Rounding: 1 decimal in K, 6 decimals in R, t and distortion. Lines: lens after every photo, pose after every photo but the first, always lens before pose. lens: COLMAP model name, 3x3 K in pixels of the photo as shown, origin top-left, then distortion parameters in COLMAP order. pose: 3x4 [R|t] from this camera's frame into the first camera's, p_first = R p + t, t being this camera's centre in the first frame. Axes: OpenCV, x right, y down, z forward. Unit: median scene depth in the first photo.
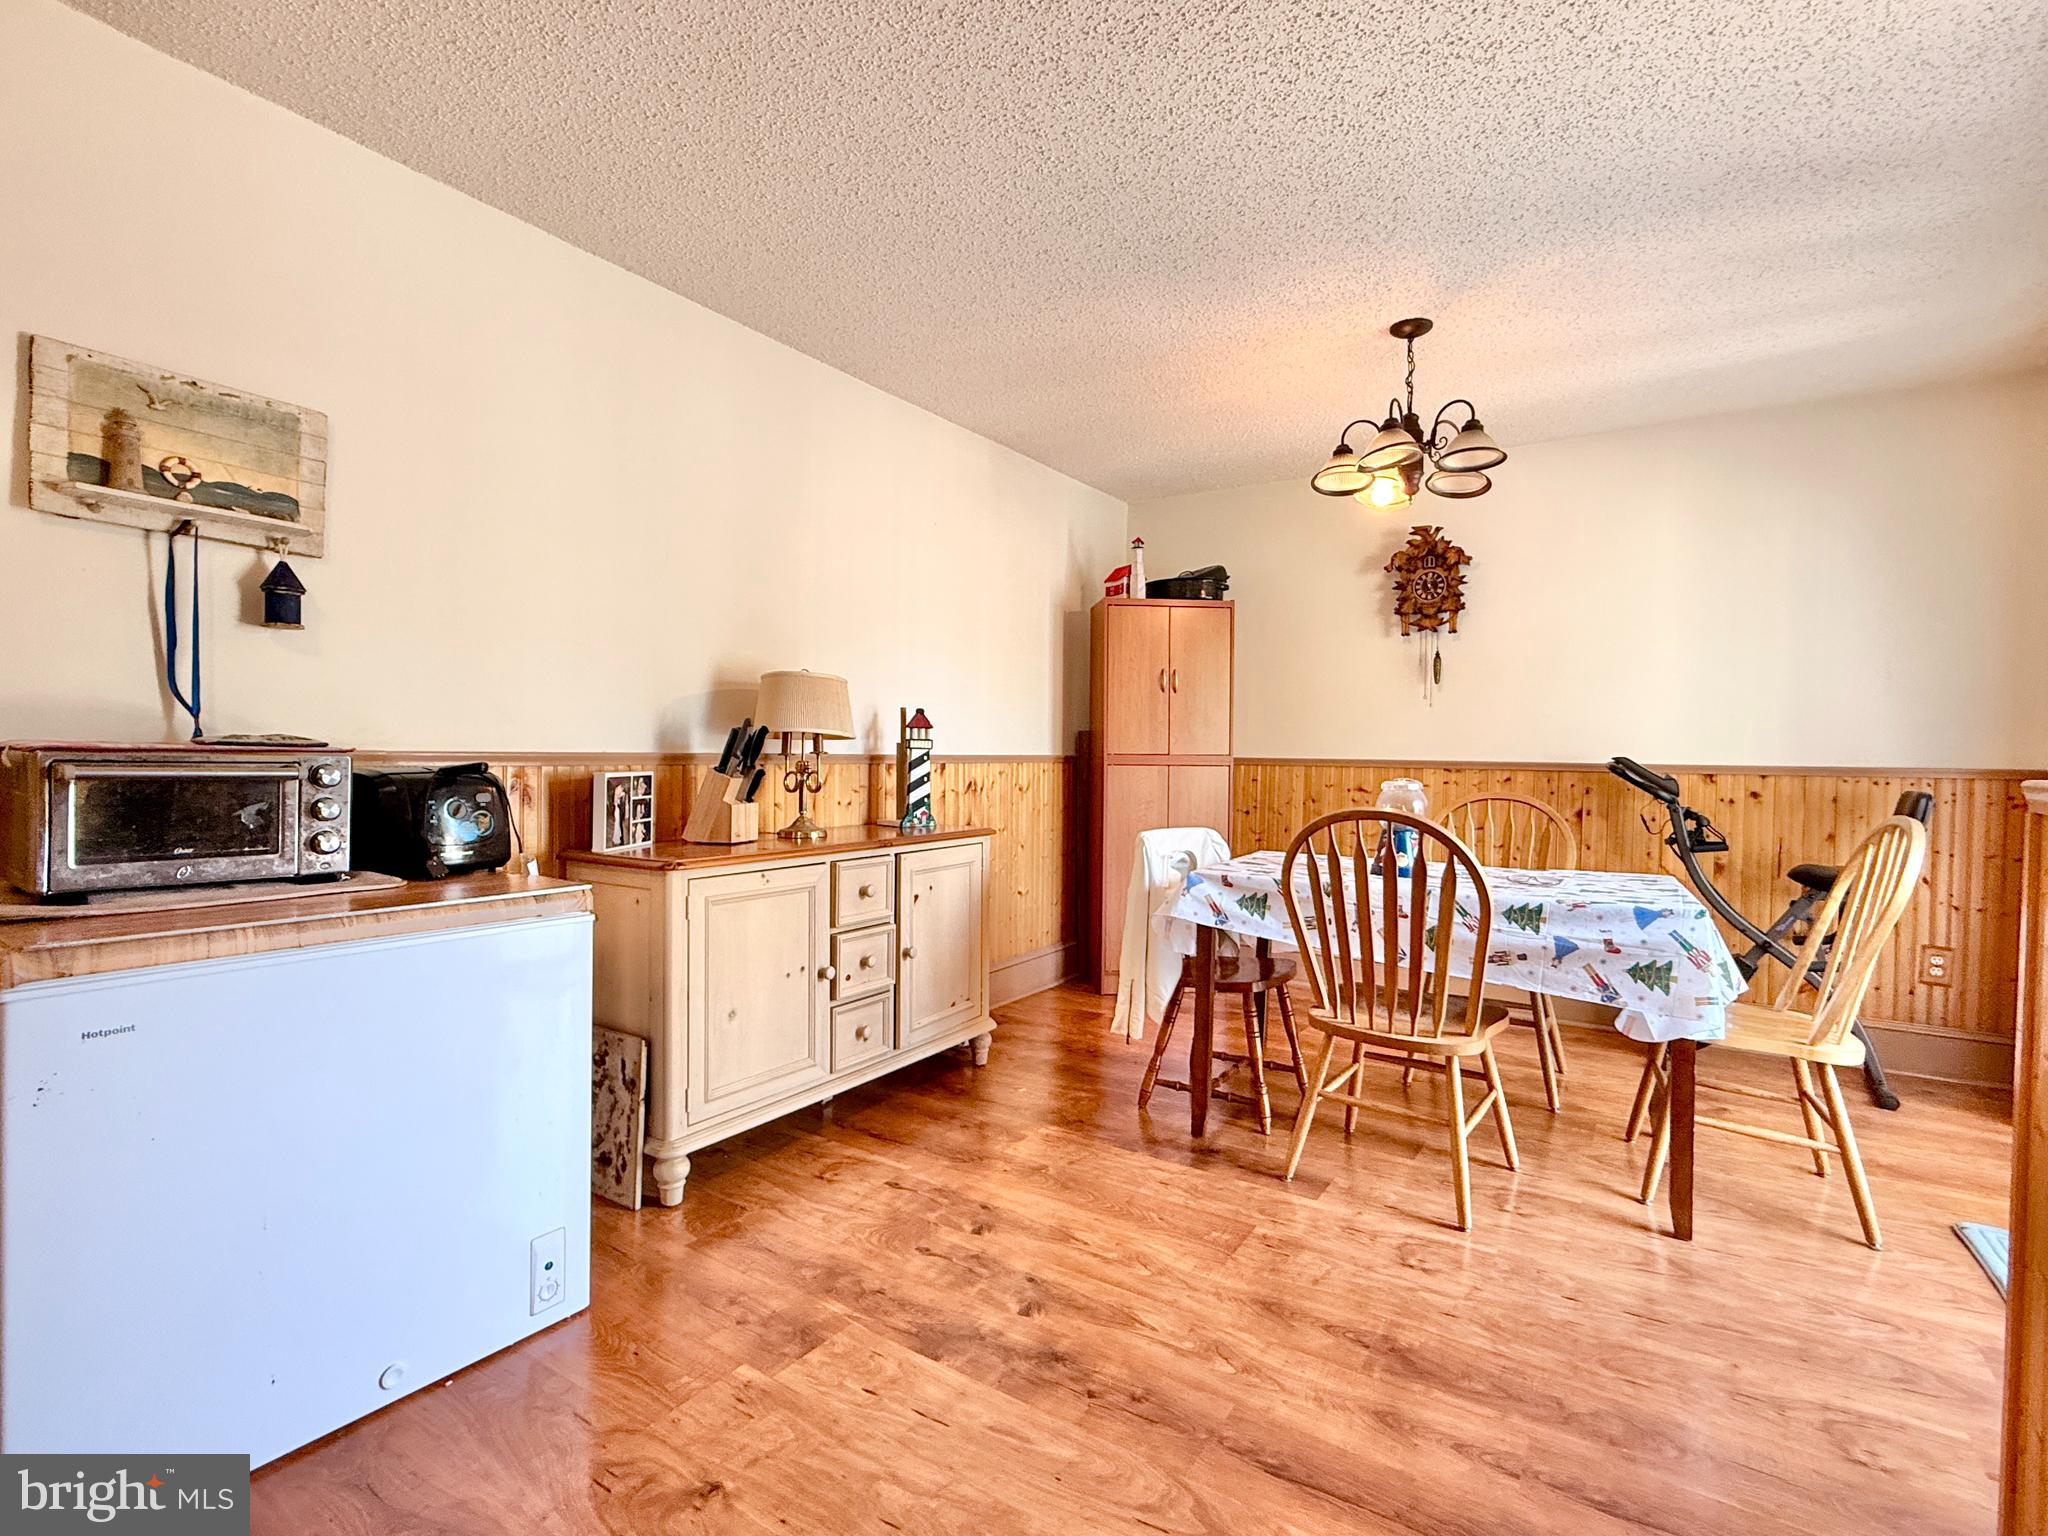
lens RADIAL K [[965.4, 0, 1021.3], [0, 965.4, 769.0], [0, 0, 1]] dist [0.000370, -0.000123]
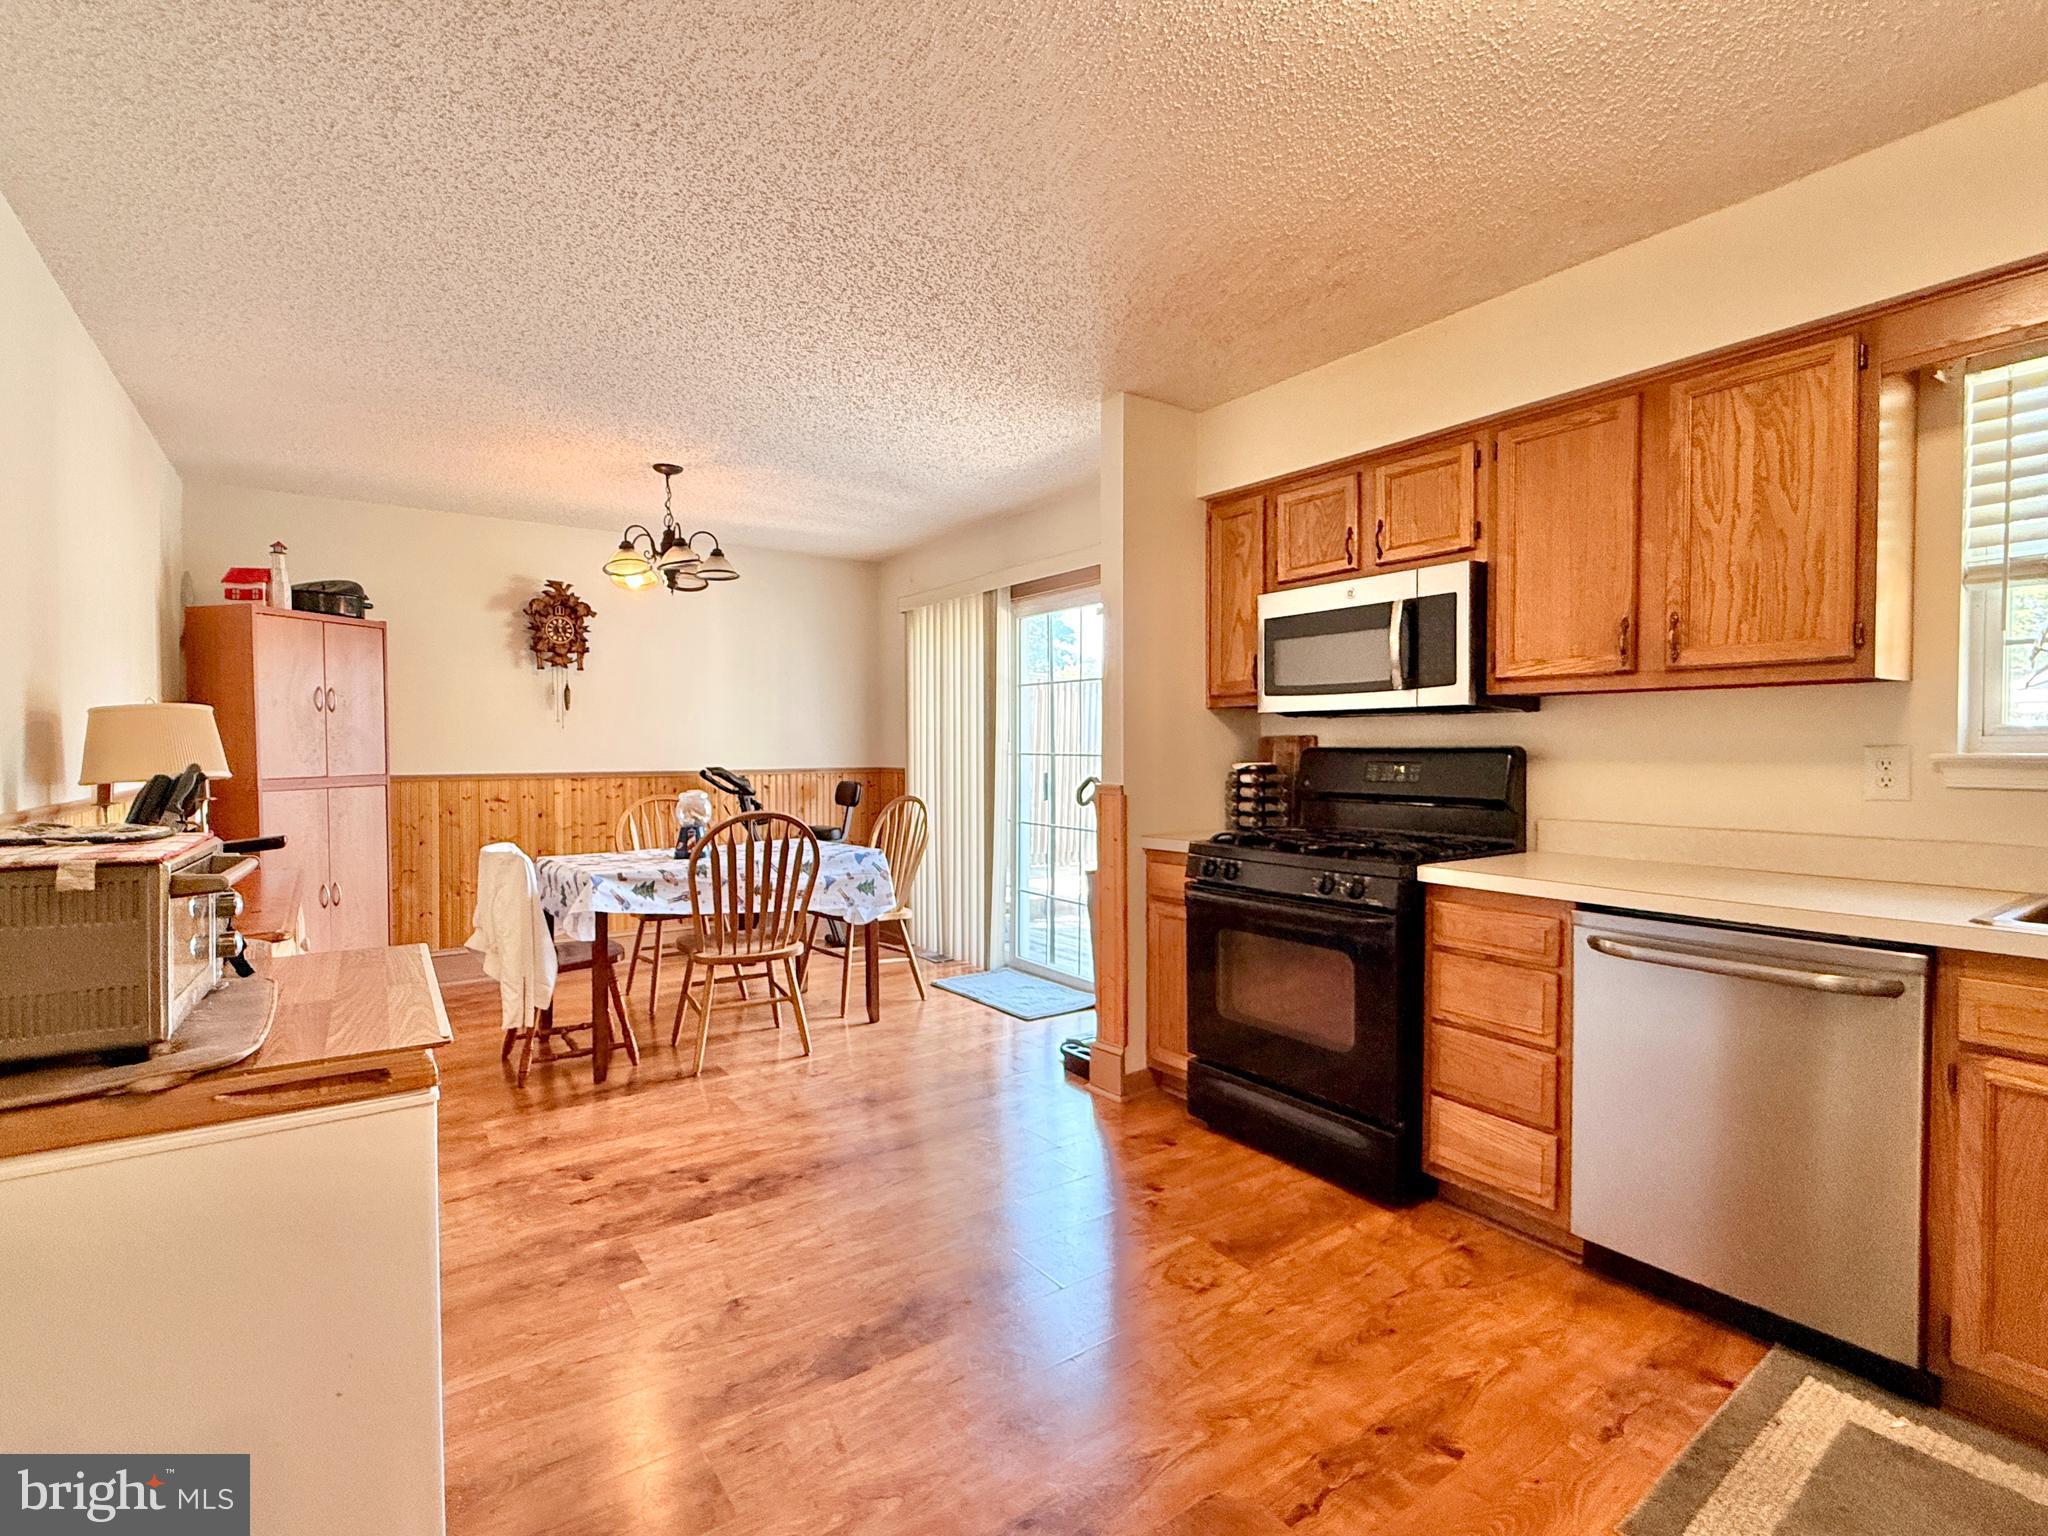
lens RADIAL K [[944.5, 0, 1024.0], [0, 944.5, 768.0], [0, 0, 1]] dist [0.000256, 0.000063]
pose [[0.365010, -0.034823, 0.930352, -0.684113], [0.025744, 0.999296, 0.027304, -0.046004], [-0.930648, 0.013984, 0.365649, 0.023531]]
